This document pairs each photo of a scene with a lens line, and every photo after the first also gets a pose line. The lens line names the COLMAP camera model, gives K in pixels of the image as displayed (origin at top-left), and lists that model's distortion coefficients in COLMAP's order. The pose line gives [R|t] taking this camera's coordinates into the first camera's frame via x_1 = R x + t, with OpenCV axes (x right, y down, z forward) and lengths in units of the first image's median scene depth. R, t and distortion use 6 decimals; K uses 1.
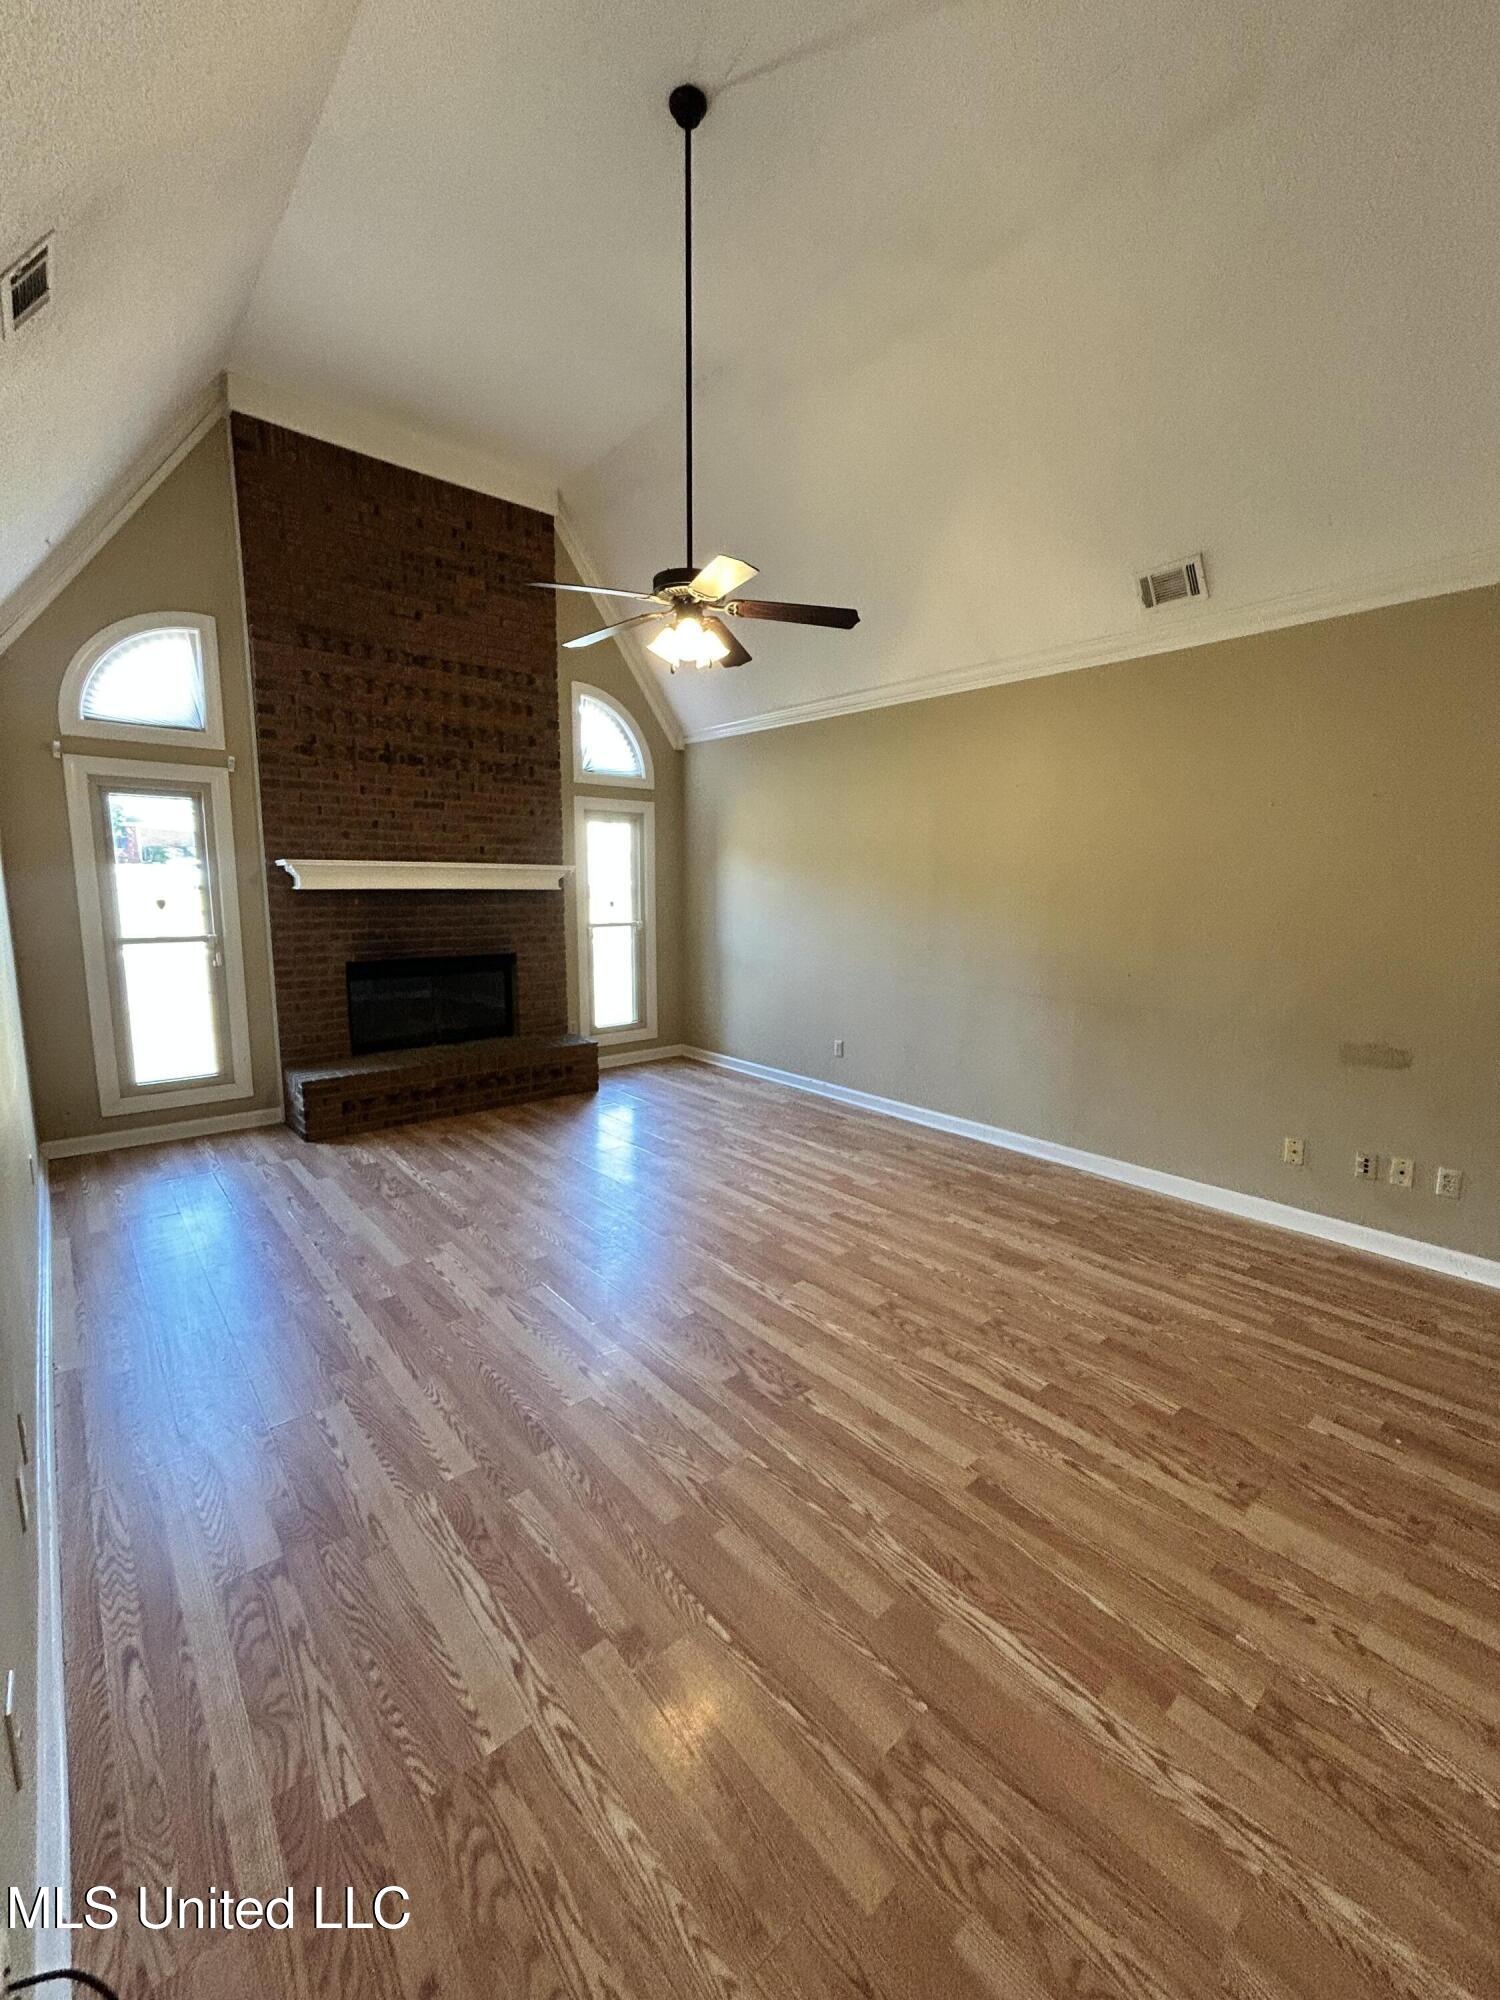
lens RADIAL K [[808.4, 0, 736.1], [0, 808.4, 990.6], [0, 0, 1]] dist [-0.000992, -0.000486]
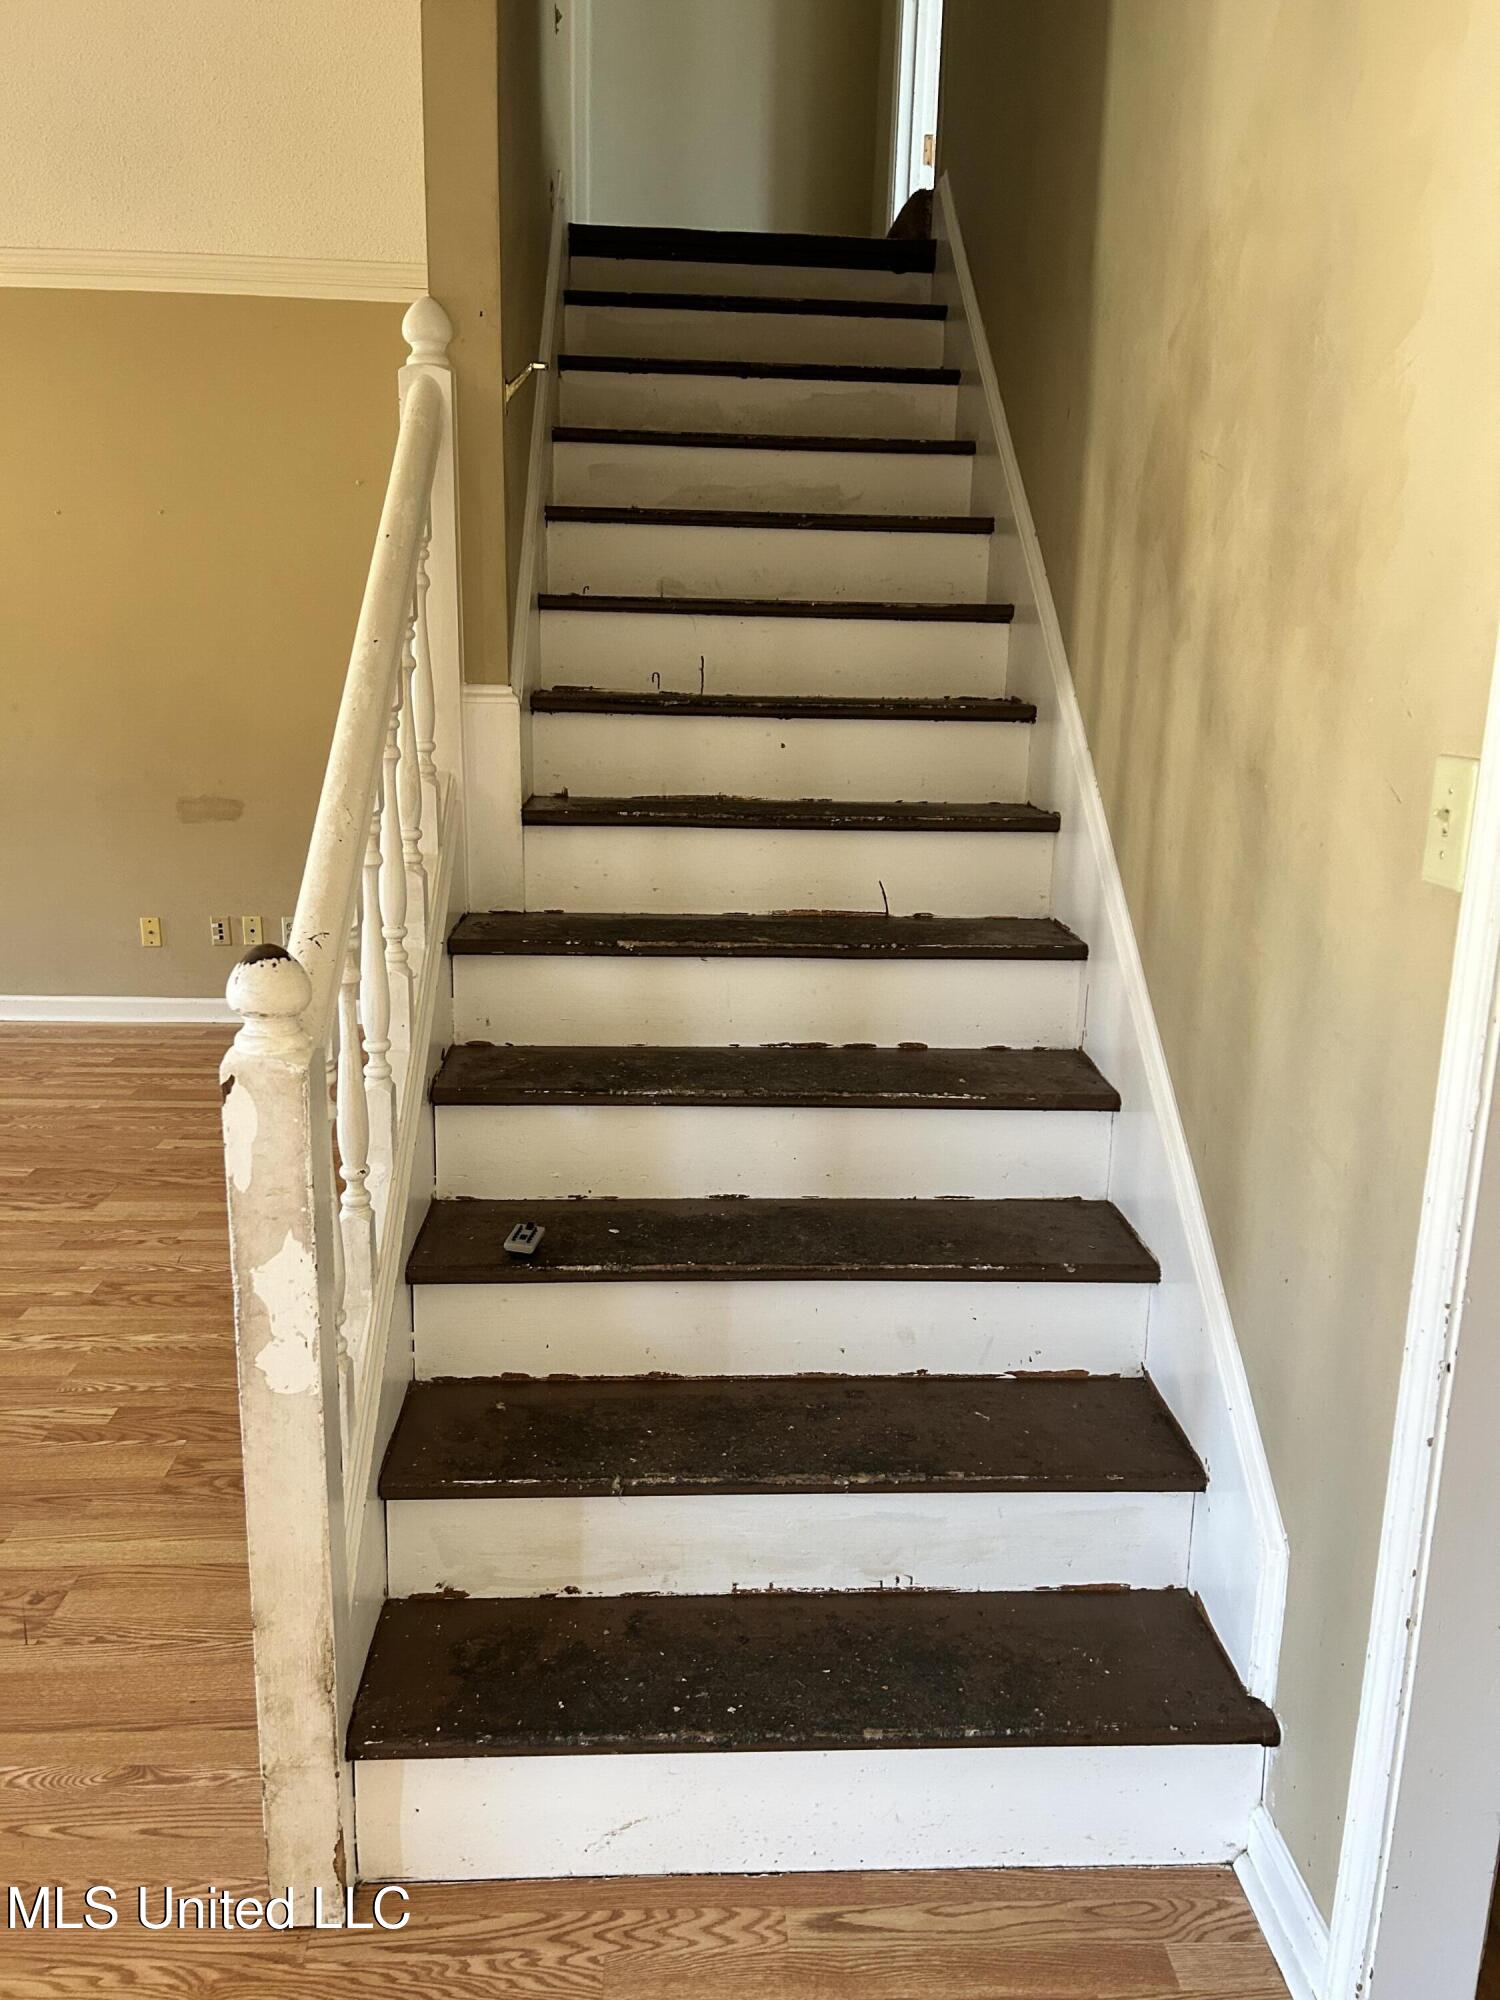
lens RADIAL K [[1496.9, 0, 740.2], [0, 1496.9, 1007.3], [0, 0, 1]] dist [0.054132, -0.038478]
pose [[0.604973, -0.174766, 0.776830, -0.100406], [0.087723, 0.984305, 0.153126, 0.045931], [-0.791399, -0.024491, 0.610809, -0.252011]]
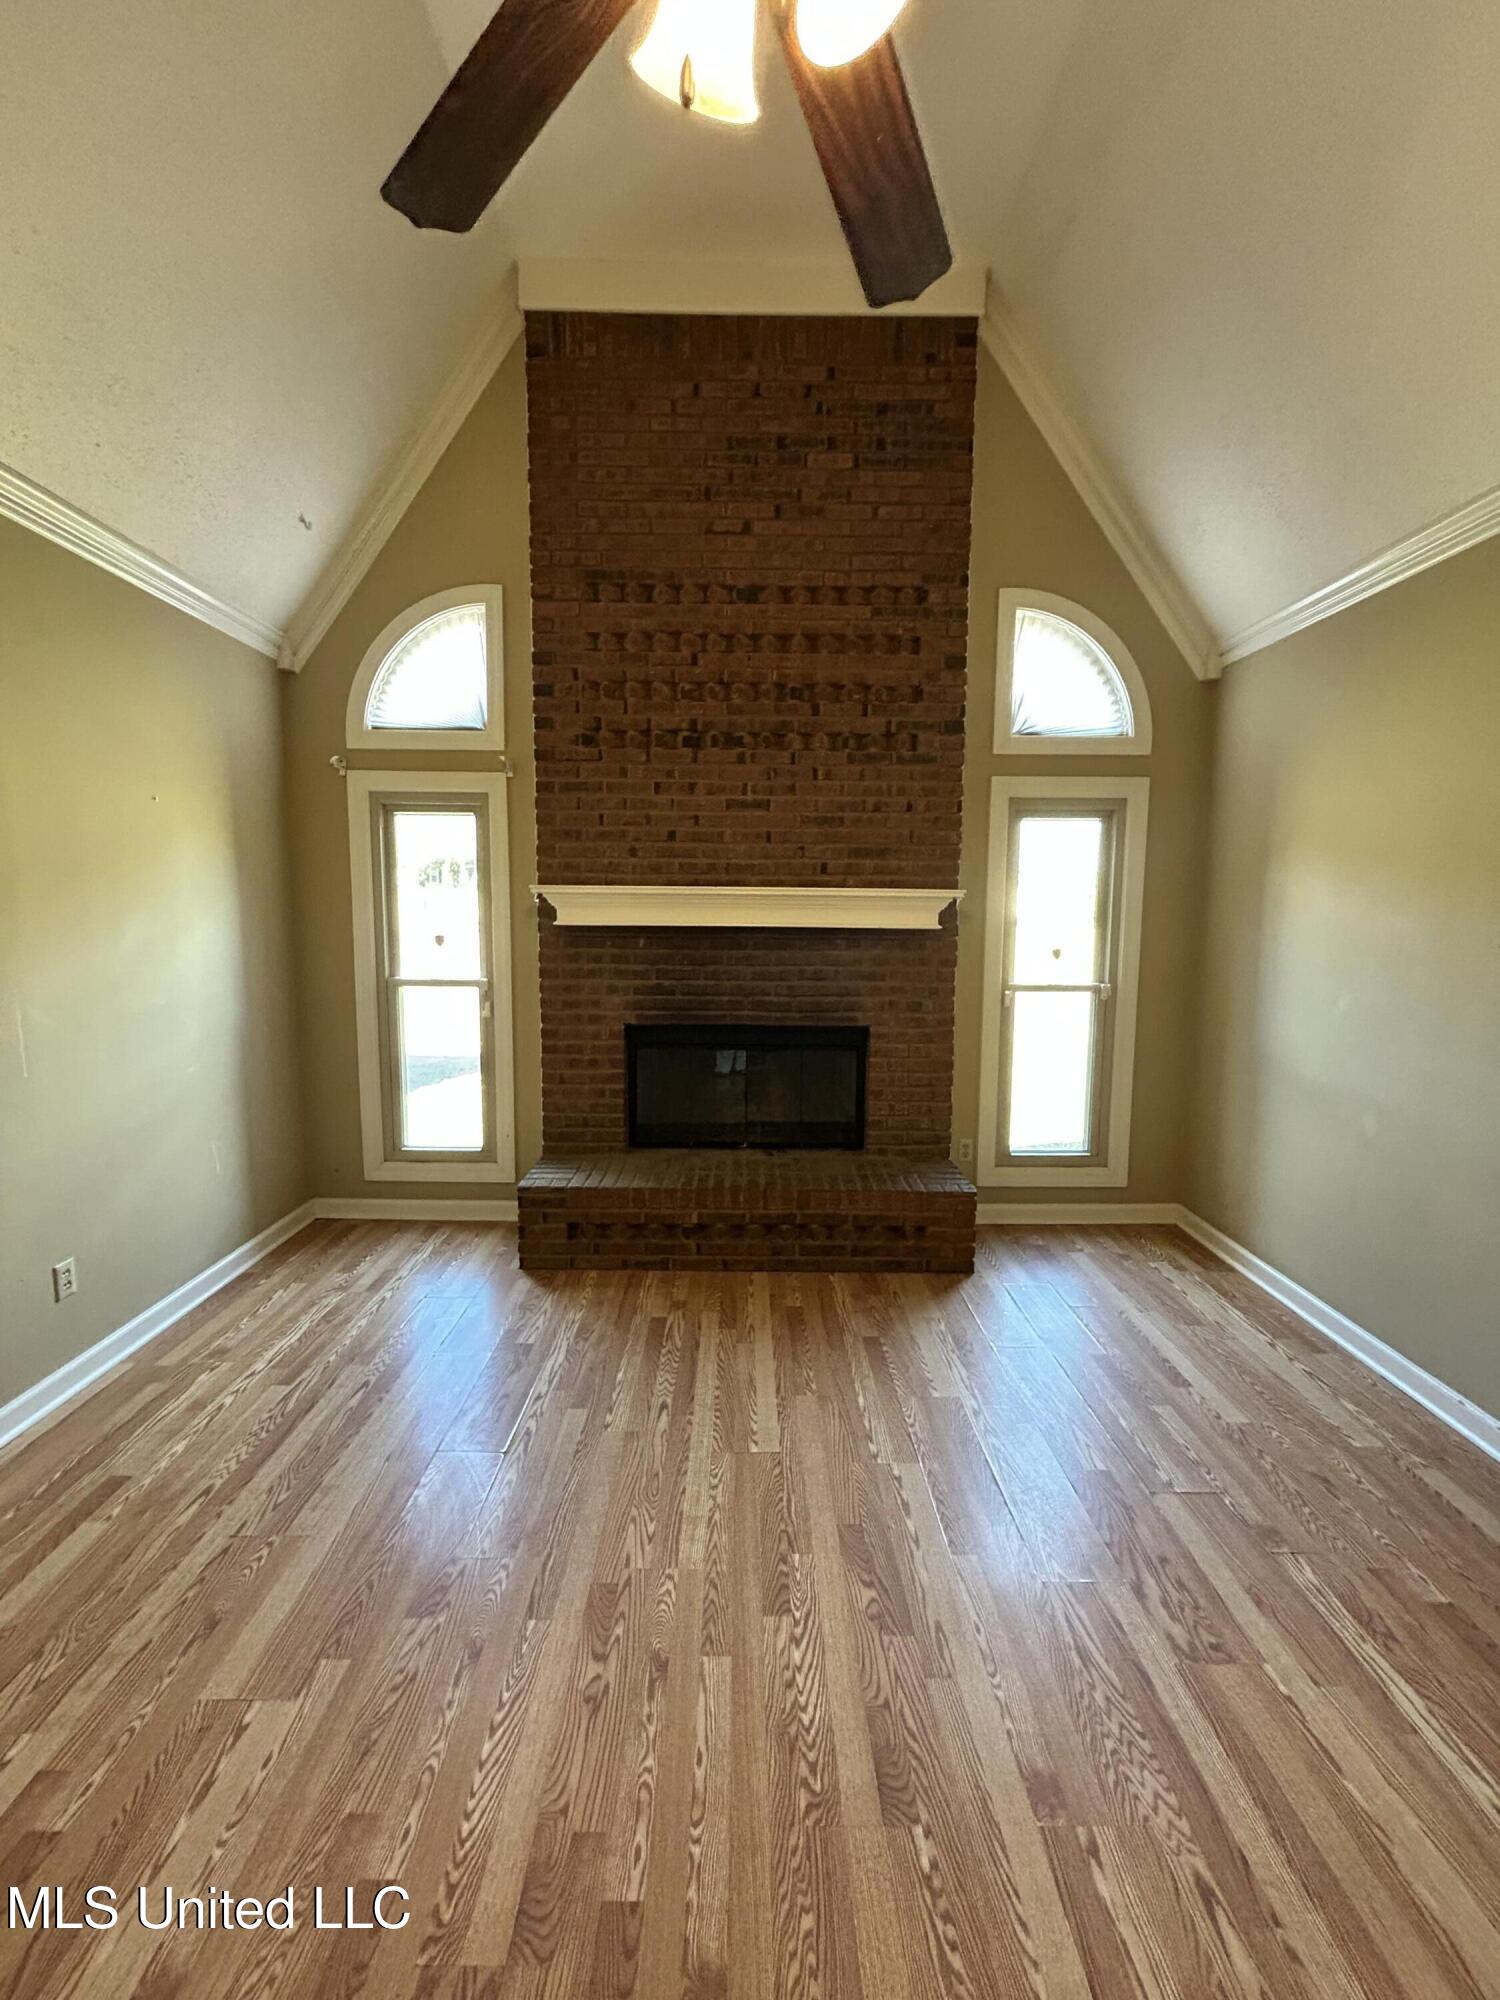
lens RADIAL K [[808.4, 0, 743.6], [0, 808.4, 996.1], [0, 0, 1]] dist [-0.000992, -0.000486]
pose [[0.766407, 0.068805, -0.638659, 0.076465], [-0.089434, 0.995993, -0.000021, -0.077215], [0.636099, 0.057134, 0.769490, 0.551281]]
